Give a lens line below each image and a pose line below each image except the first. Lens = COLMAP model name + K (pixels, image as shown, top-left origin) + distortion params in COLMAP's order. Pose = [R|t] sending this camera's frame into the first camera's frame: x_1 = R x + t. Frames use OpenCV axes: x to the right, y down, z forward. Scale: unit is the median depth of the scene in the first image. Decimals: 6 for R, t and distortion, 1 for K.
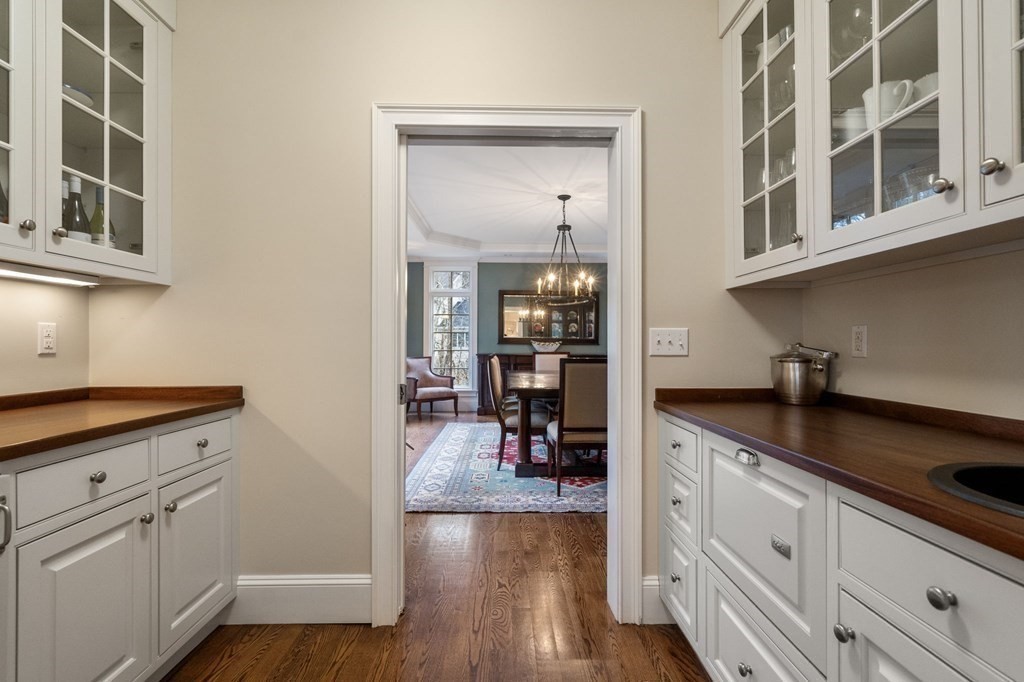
lens RADIAL K [[480.2, 0, 514.8], [0, 480.2, 342.1], [0, 0, 1]] dist [-0.000405, -0.000052]
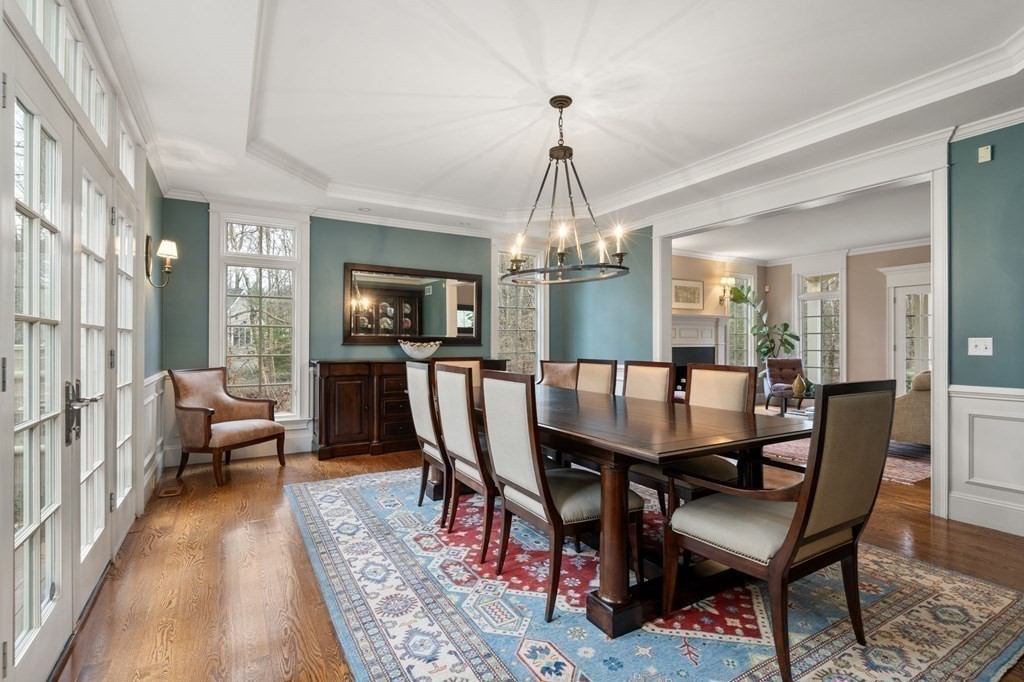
lens RADIAL K [[480.2, 0, 508.3], [0, 480.2, 339.4], [0, 0, 1]] dist [-0.000405, -0.000052]
pose [[0.874791, 0.002004, 0.484496, -0.164415], [-0.001323, 0.999998, -0.001747, -0.002759], [-0.484498, 0.000887, 0.874792, 0.341485]]
